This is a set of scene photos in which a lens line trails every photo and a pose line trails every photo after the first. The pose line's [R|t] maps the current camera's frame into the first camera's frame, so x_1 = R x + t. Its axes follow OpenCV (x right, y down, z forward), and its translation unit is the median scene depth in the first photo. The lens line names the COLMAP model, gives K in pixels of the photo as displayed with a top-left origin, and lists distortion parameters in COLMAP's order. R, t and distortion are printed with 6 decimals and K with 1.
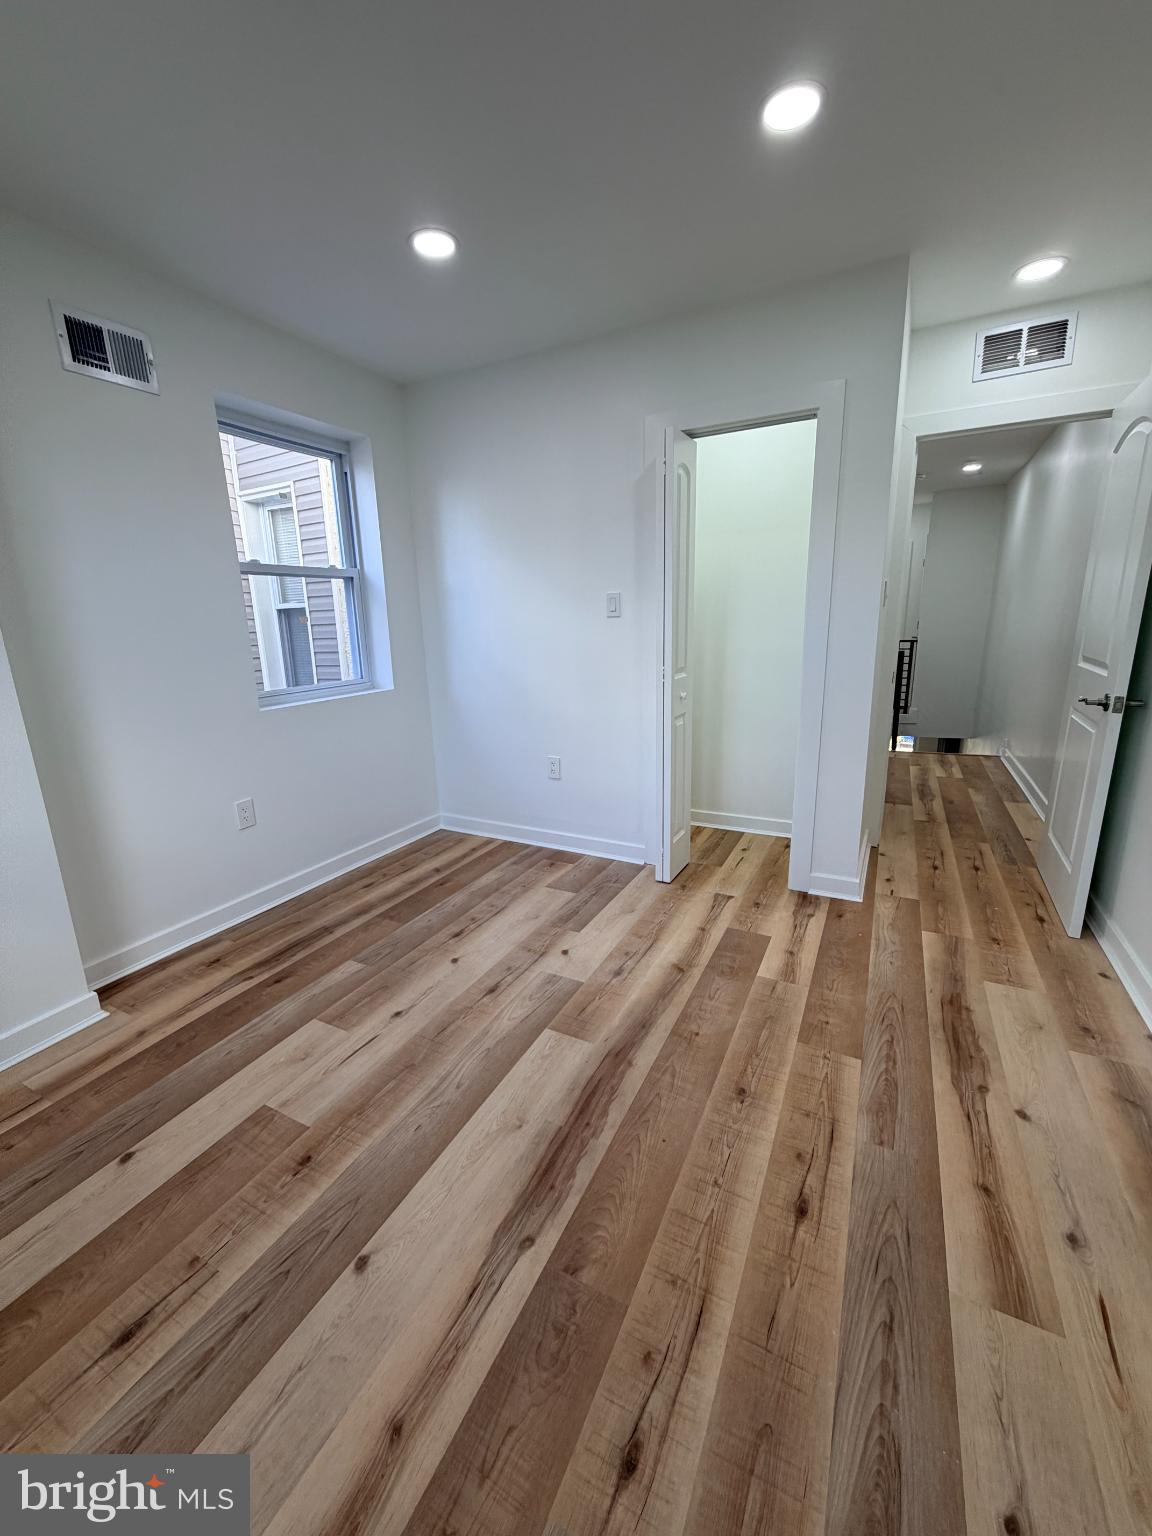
lens RADIAL K [[608.3, 0, 570.2], [0, 608.3, 763.3], [0, 0, 1]] dist [-0.001592, -0.000379]
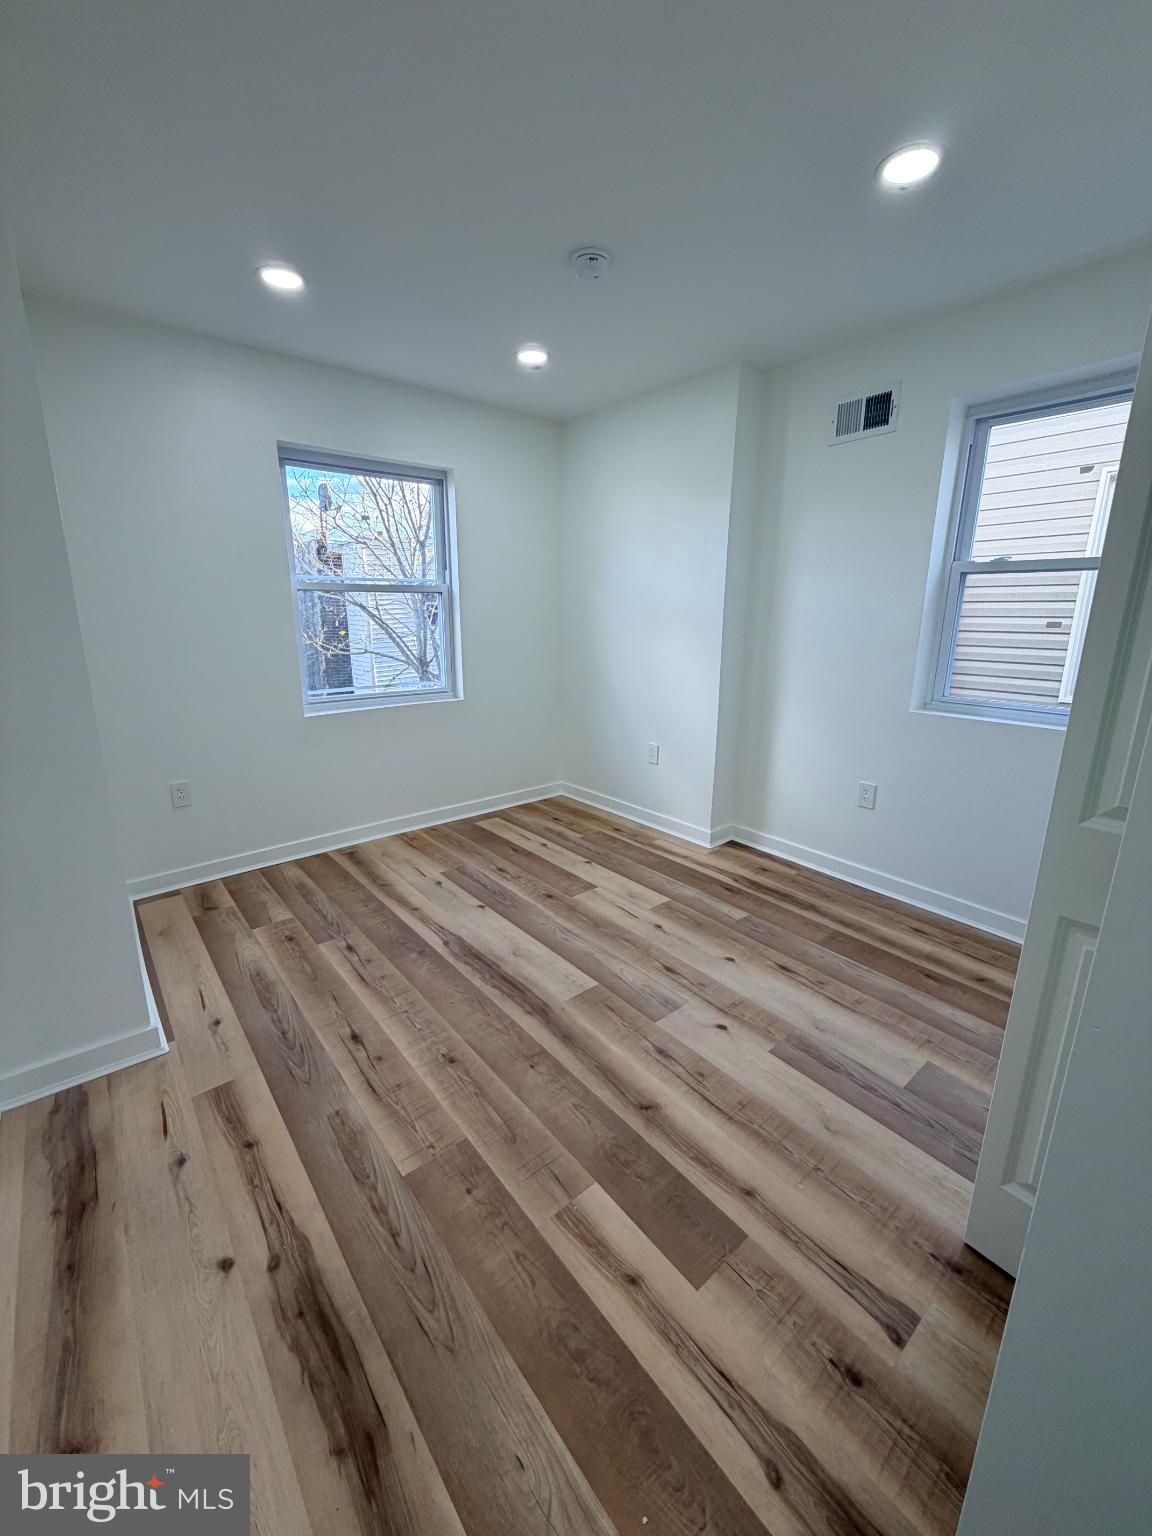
lens RADIAL K [[608.3, 0, 570.2], [0, 608.3, 763.3], [0, 0, 1]] dist [-0.001592, -0.000379]
pose [[-0.392342, 0.251213, -0.884850, 0.940822], [-0.210631, 0.911884, 0.352281, -0.359826], [0.895379, 0.324591, -0.304857, 1.216801]]
